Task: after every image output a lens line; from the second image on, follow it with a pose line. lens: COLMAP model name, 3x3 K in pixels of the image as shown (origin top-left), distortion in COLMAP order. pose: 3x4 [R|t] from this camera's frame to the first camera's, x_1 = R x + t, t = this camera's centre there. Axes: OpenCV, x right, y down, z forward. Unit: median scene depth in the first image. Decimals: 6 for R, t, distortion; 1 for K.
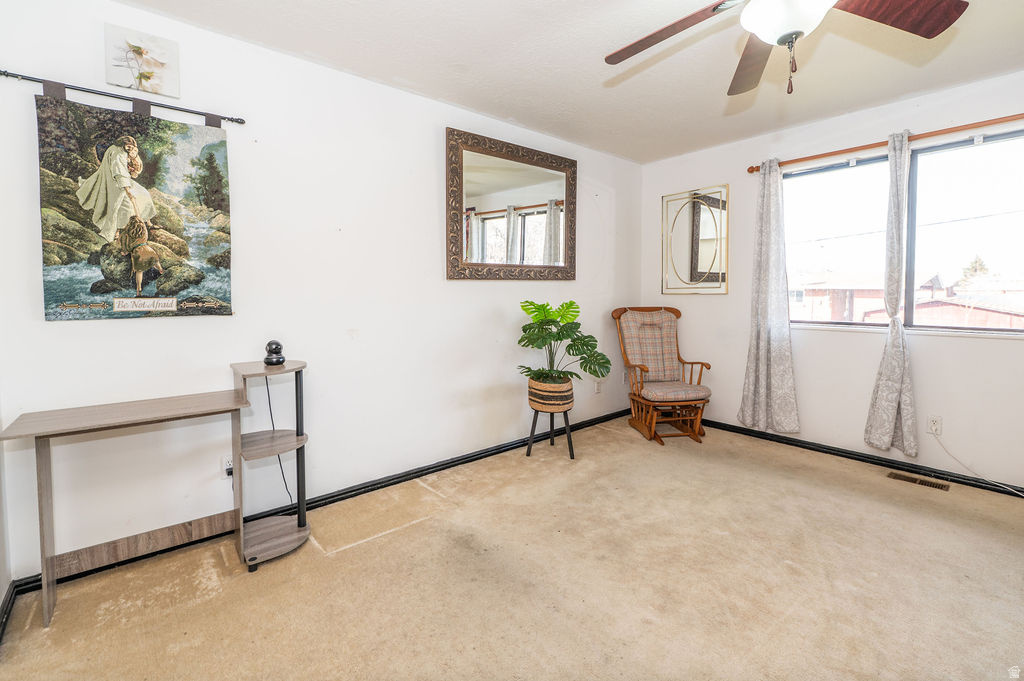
lens RADIAL K [[437.8, 0, 516.1], [0, 437.8, 312.3], [0, 0, 1]] dist [-0.010420, -0.000095]
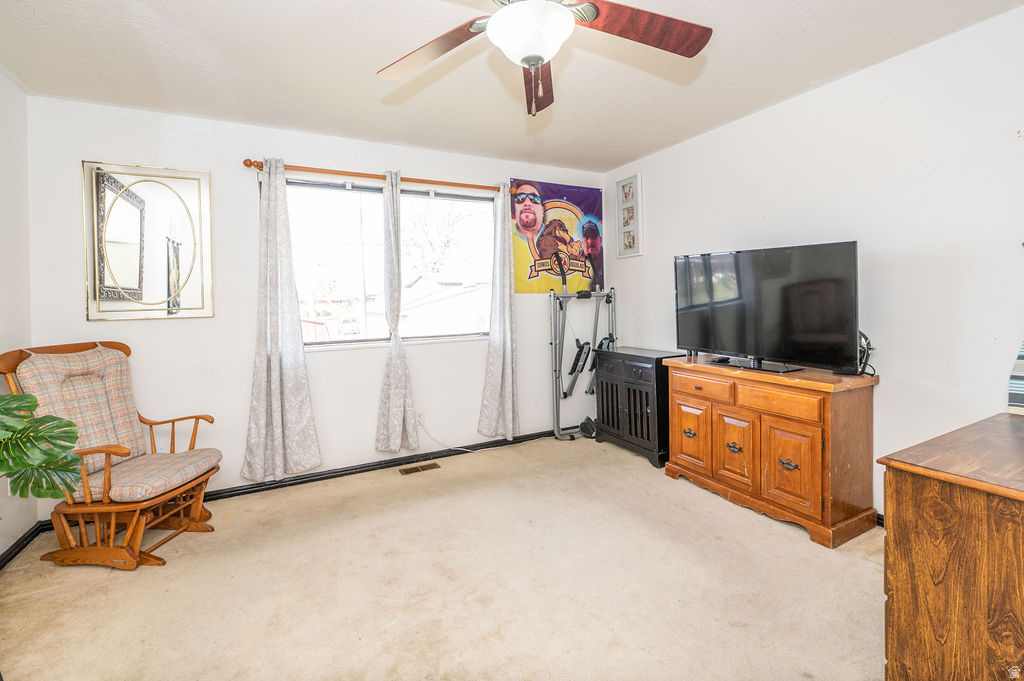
lens RADIAL K [[452.1, 0, 510.6], [0, 452.1, 303.4], [0, 0, 1]] dist [-0.001442, -0.000363]
pose [[0.236338, -0.010647, 0.971612, -0.171922], [0.061793, 0.998081, -0.004094, -0.033835], [-0.969704, 0.061006, 0.236543, 0.355025]]
